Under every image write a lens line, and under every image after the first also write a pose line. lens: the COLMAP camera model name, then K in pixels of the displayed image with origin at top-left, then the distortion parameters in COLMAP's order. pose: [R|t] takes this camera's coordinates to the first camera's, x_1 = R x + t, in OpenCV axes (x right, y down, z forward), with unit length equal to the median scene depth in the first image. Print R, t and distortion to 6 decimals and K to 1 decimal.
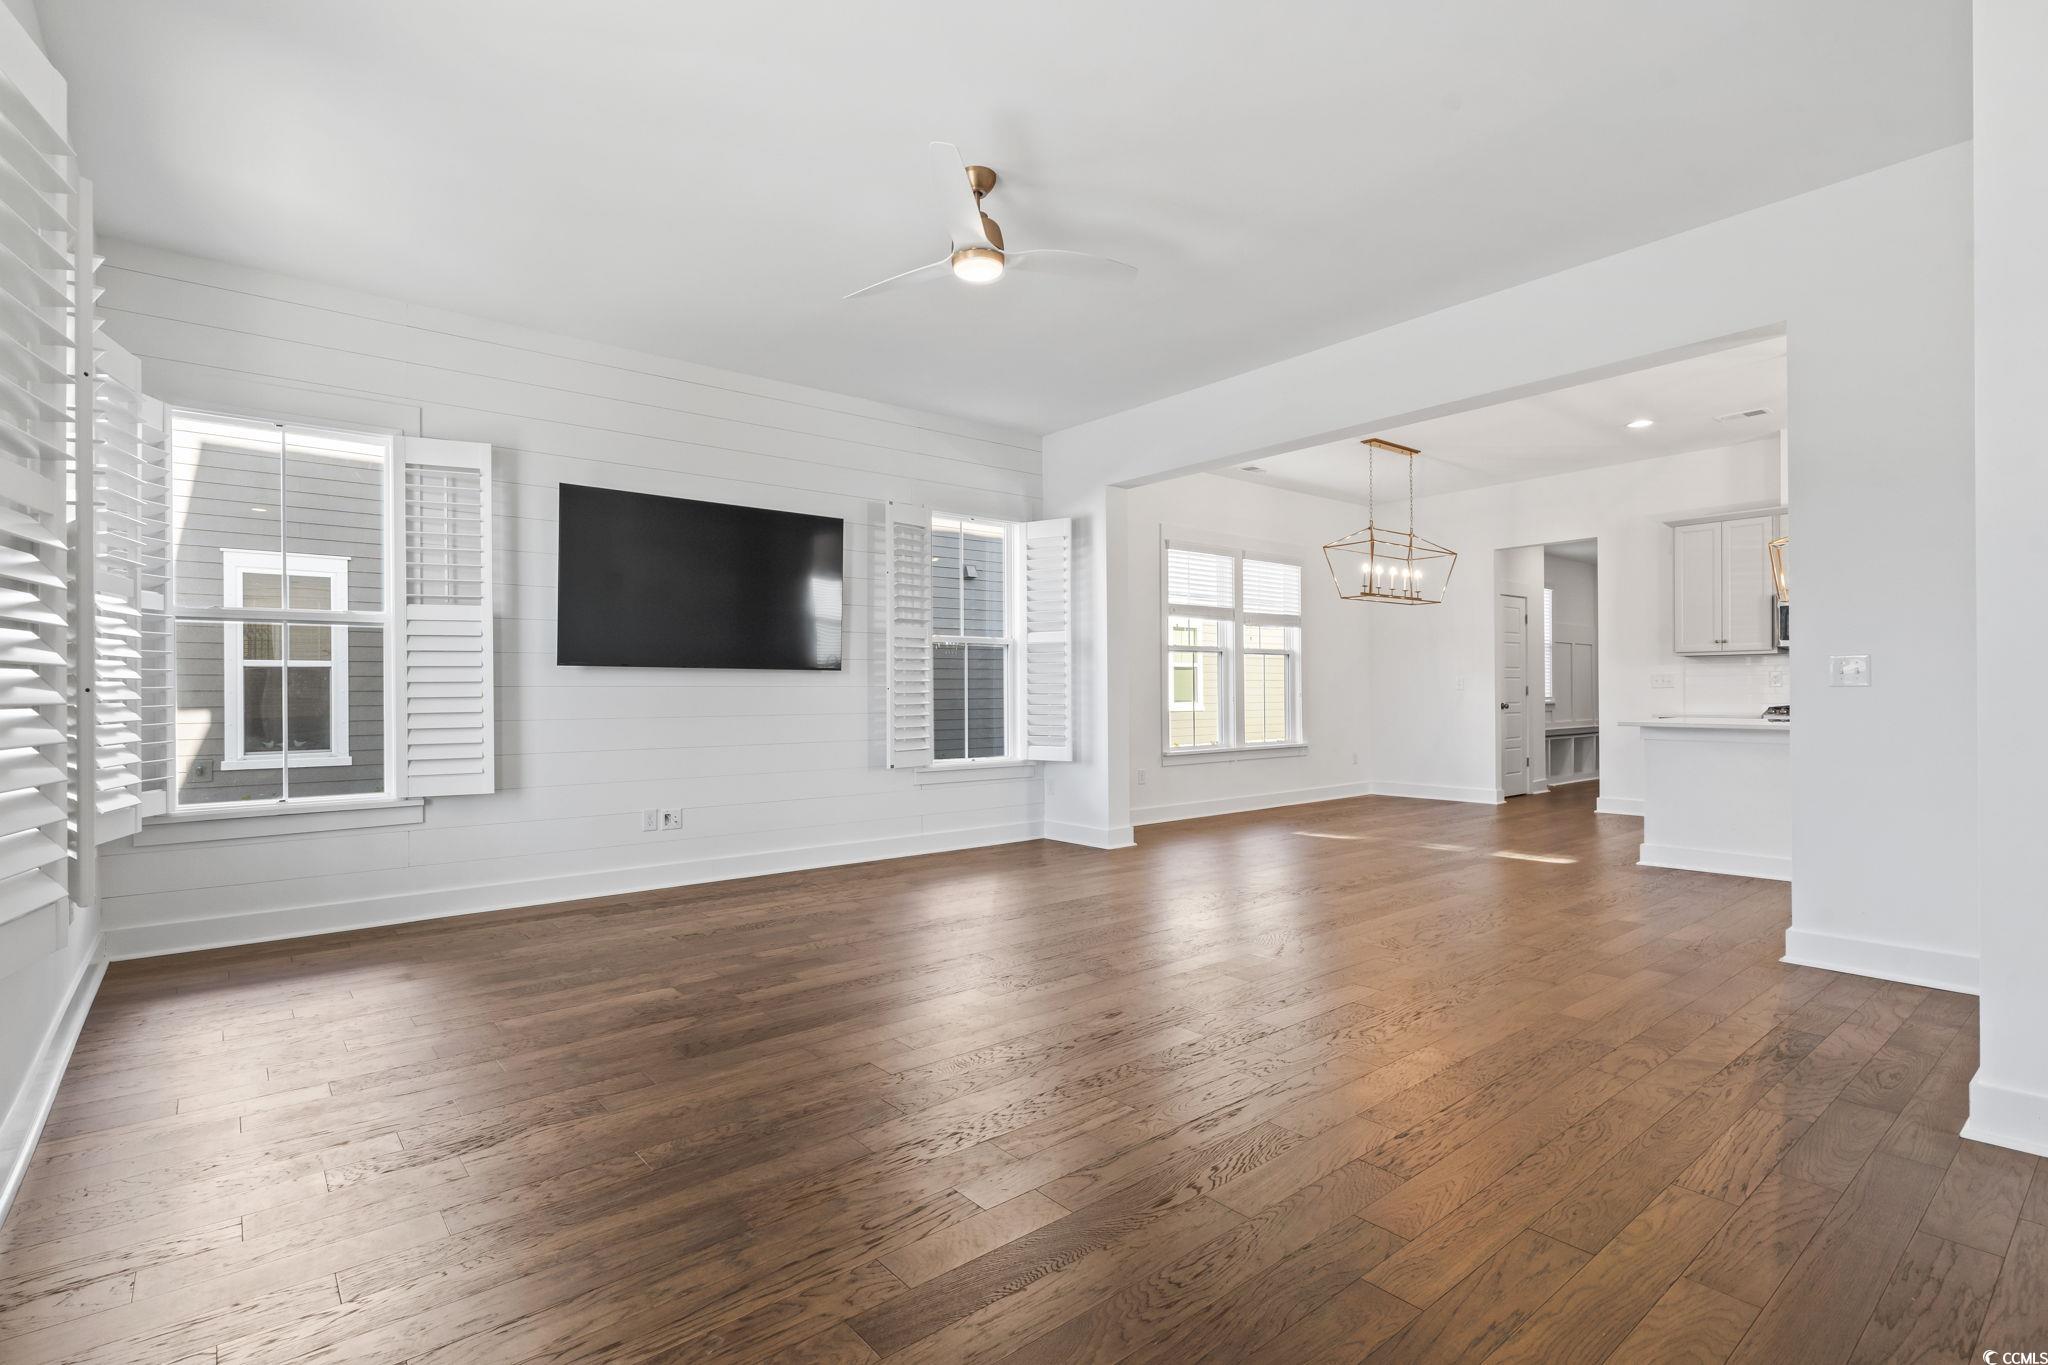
lens RADIAL K [[979.6, 0, 1025.7], [0, 979.6, 694.5], [0, 0, 1]] dist [0.000812, 0.000418]
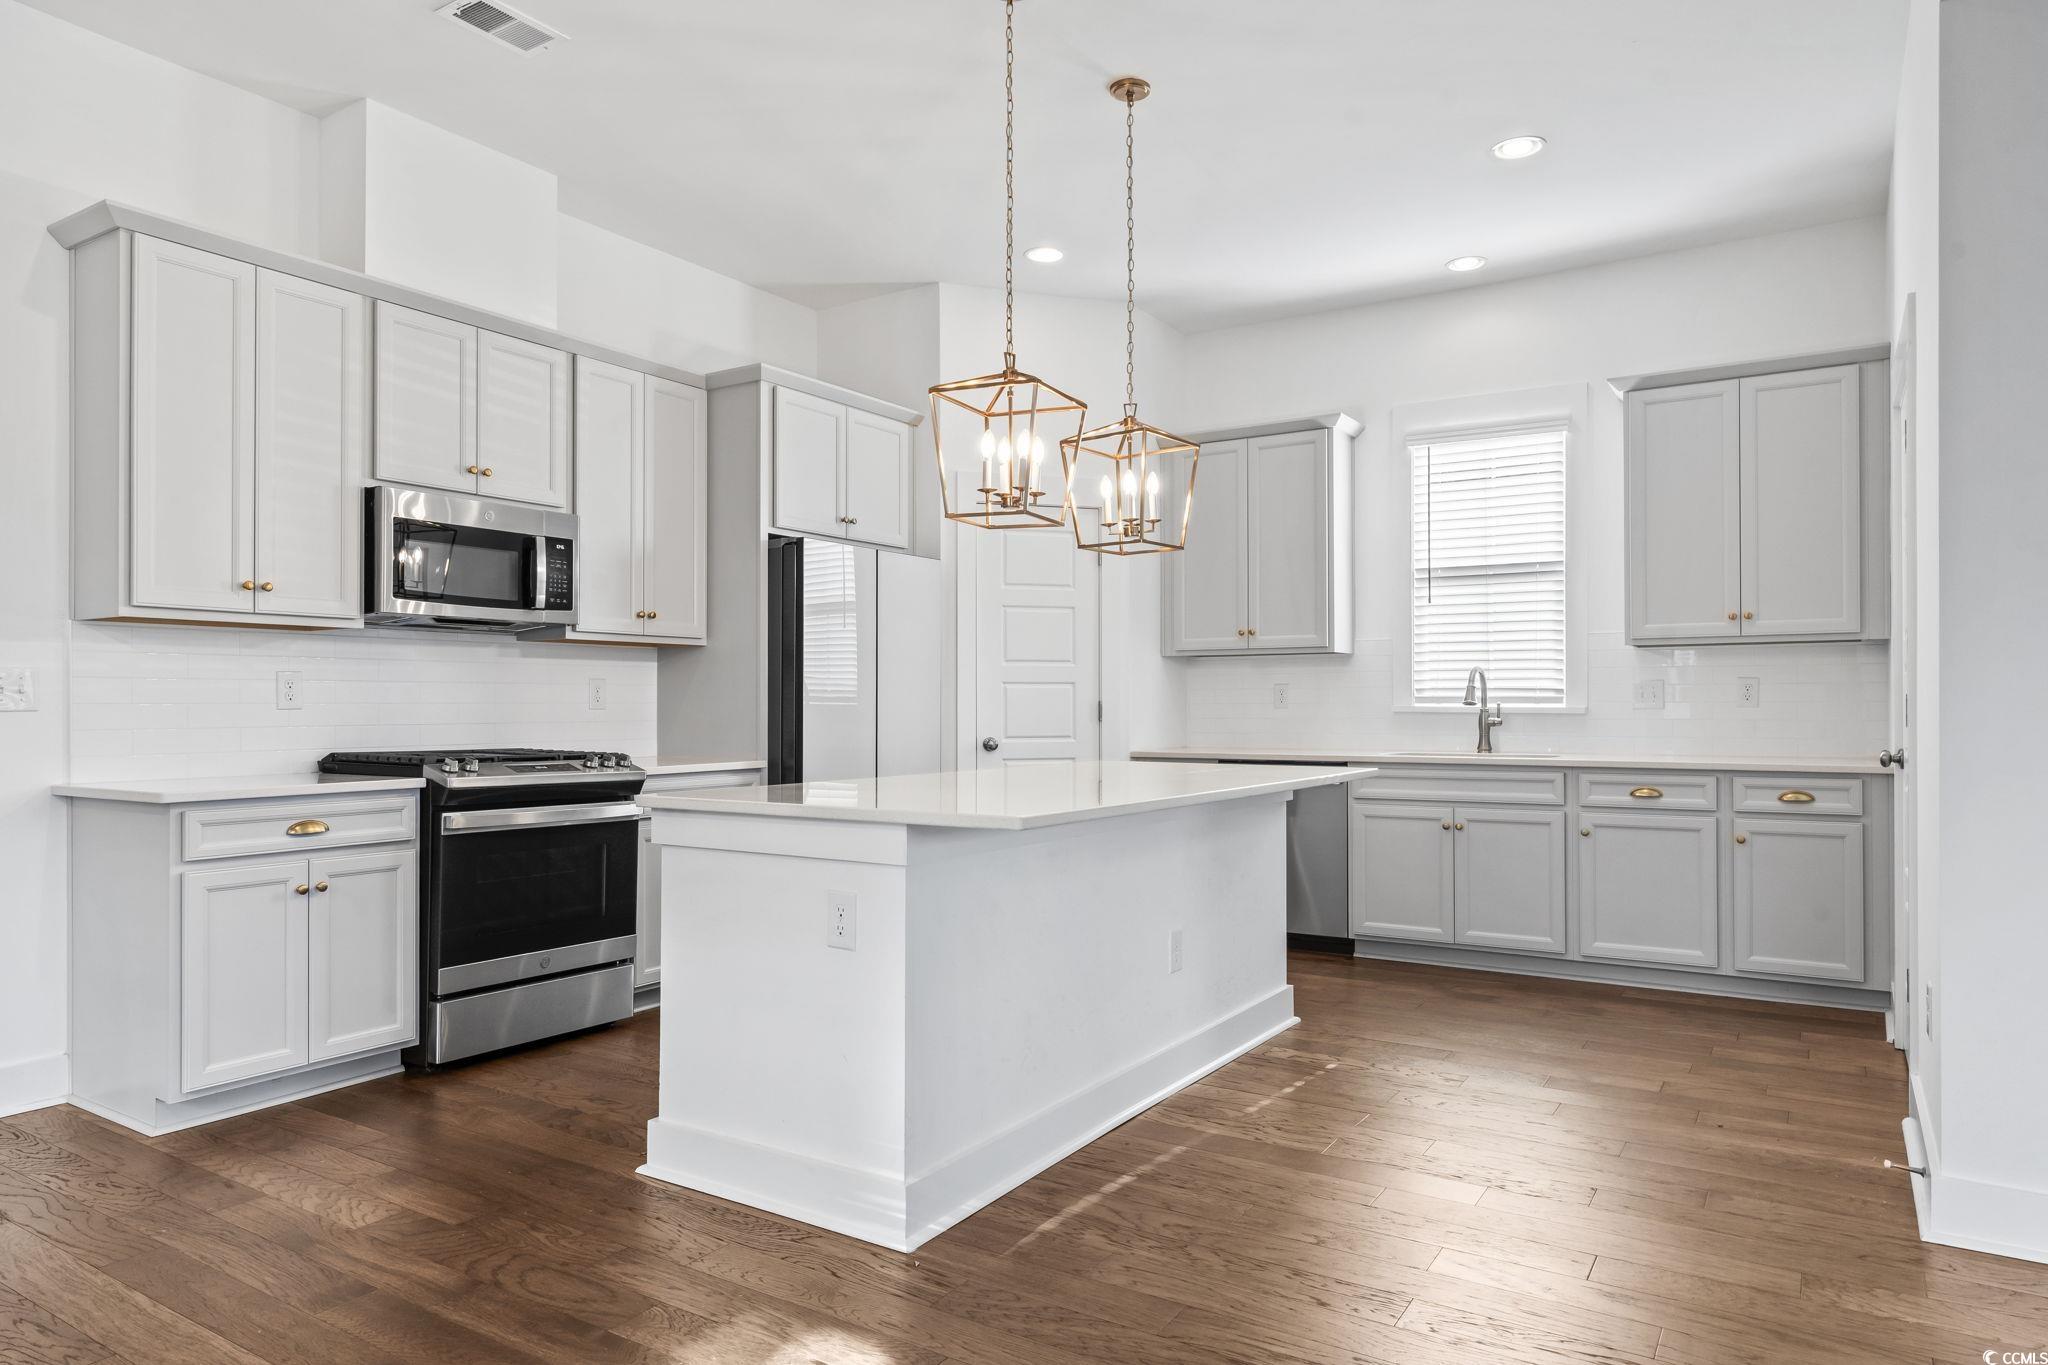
lens RADIAL K [[1270.6, 0, 1010.8], [0, 1270.6, 696.7], [0, 0, 1]] dist [-0.007181, 0.004154]
pose [[-0.300263, 0.011039, 0.953793, 0.191979], [0.006114, 0.999935, -0.009648, -0.006561], [-0.953837, 0.002934, -0.300311, 1.019867]]
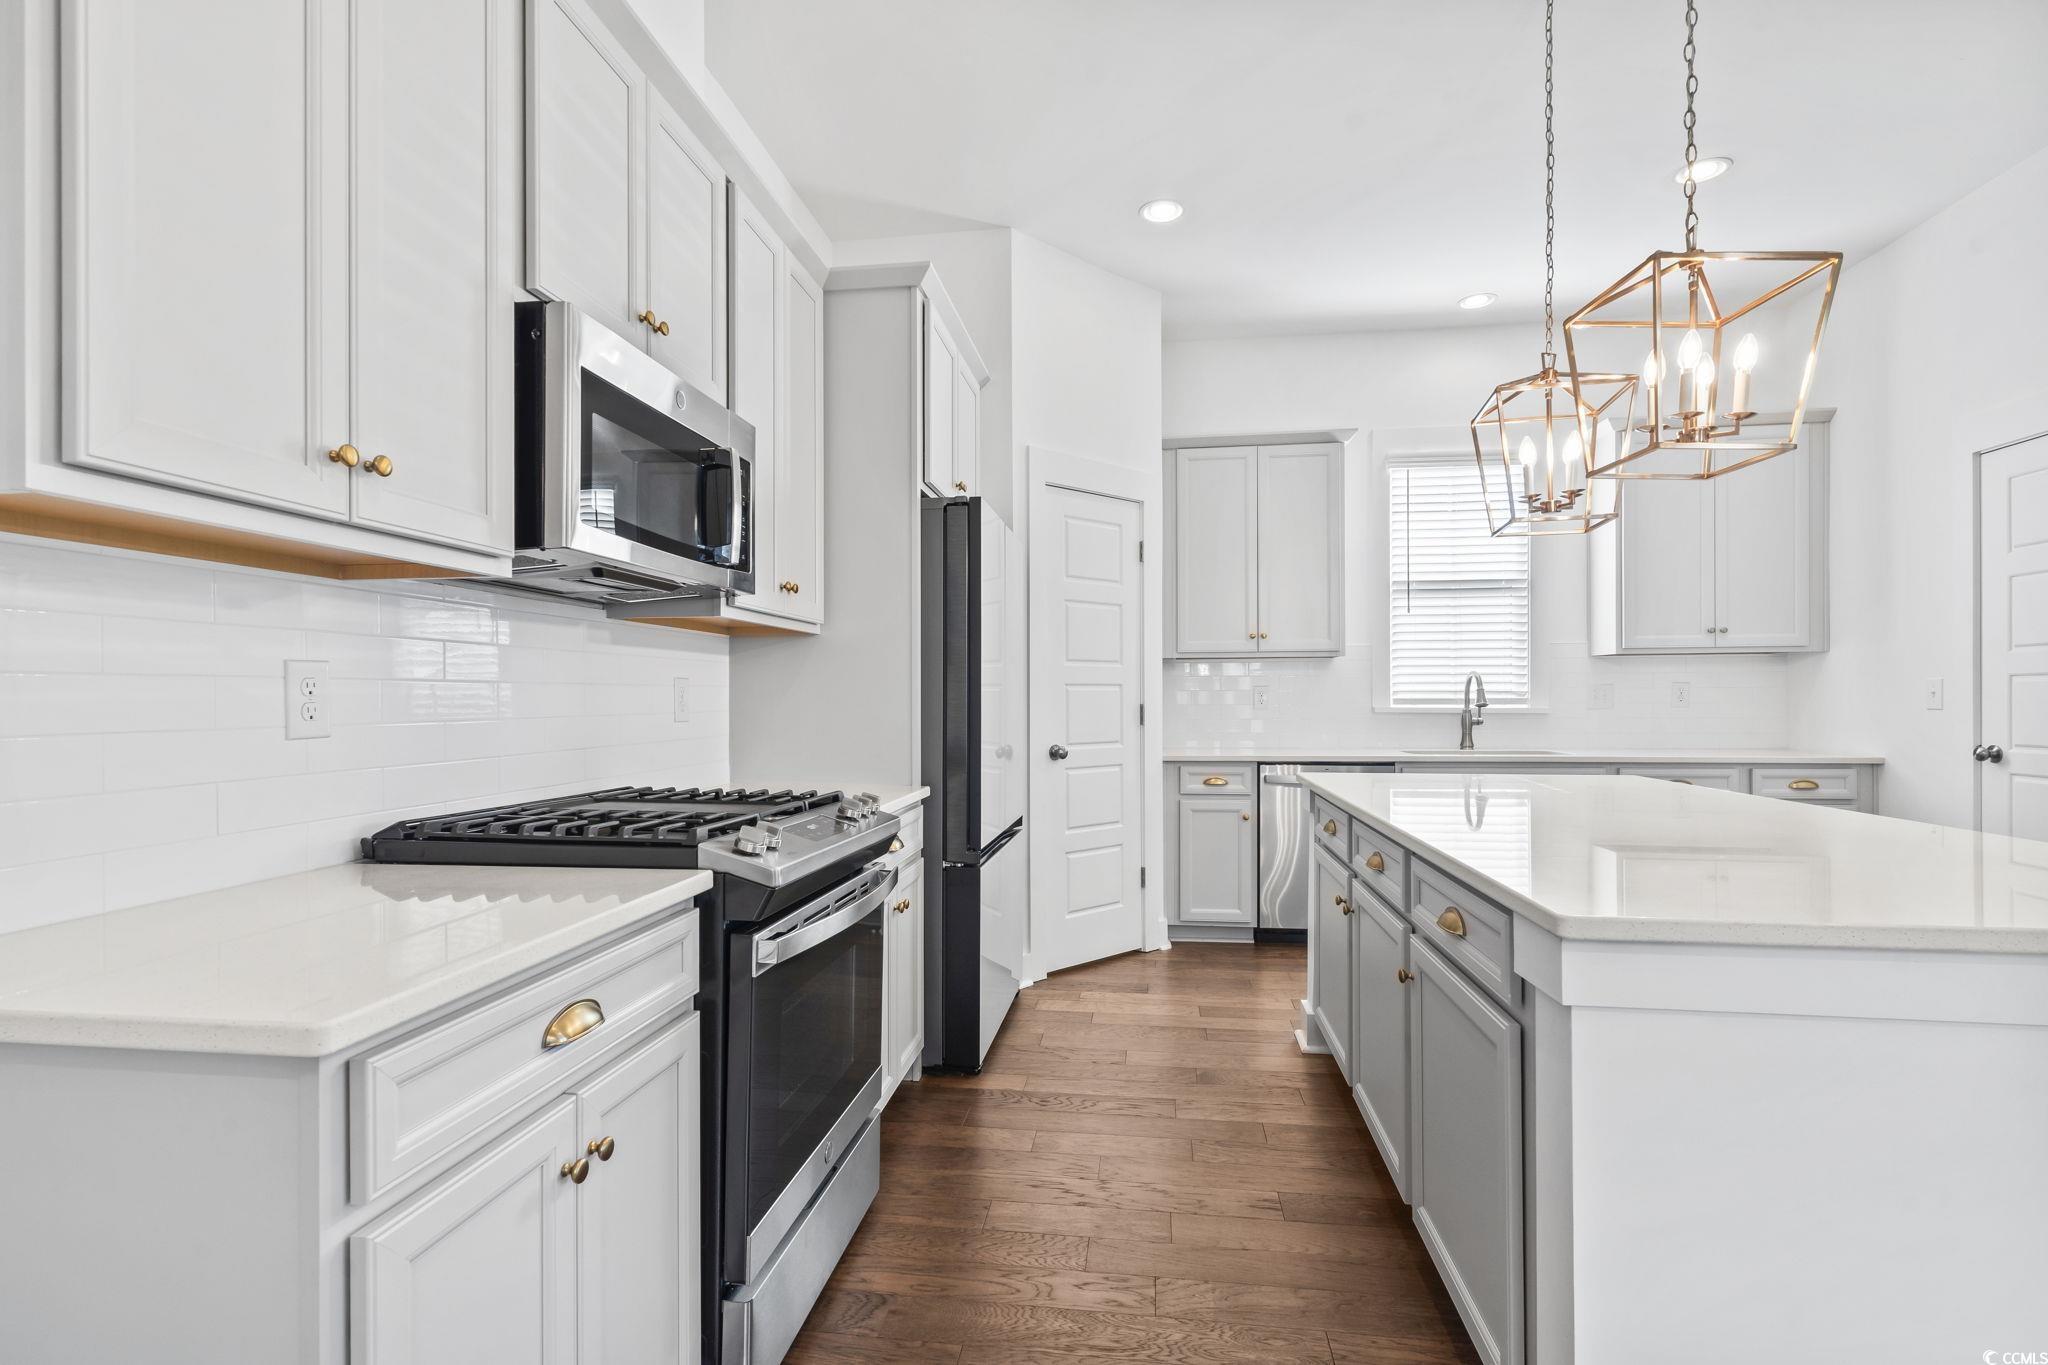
lens RADIAL K [[979.6, 0, 1015.7], [0, 979.6, 700.4], [0, 0, 1]] dist [0.000812, 0.000418]
pose [[-0.673530, 0.005387, 0.739140, 0.606637], [0.009909, 0.999949, 0.001742, -0.016321], [-0.739093, 0.008497, -0.673550, 1.204236]]
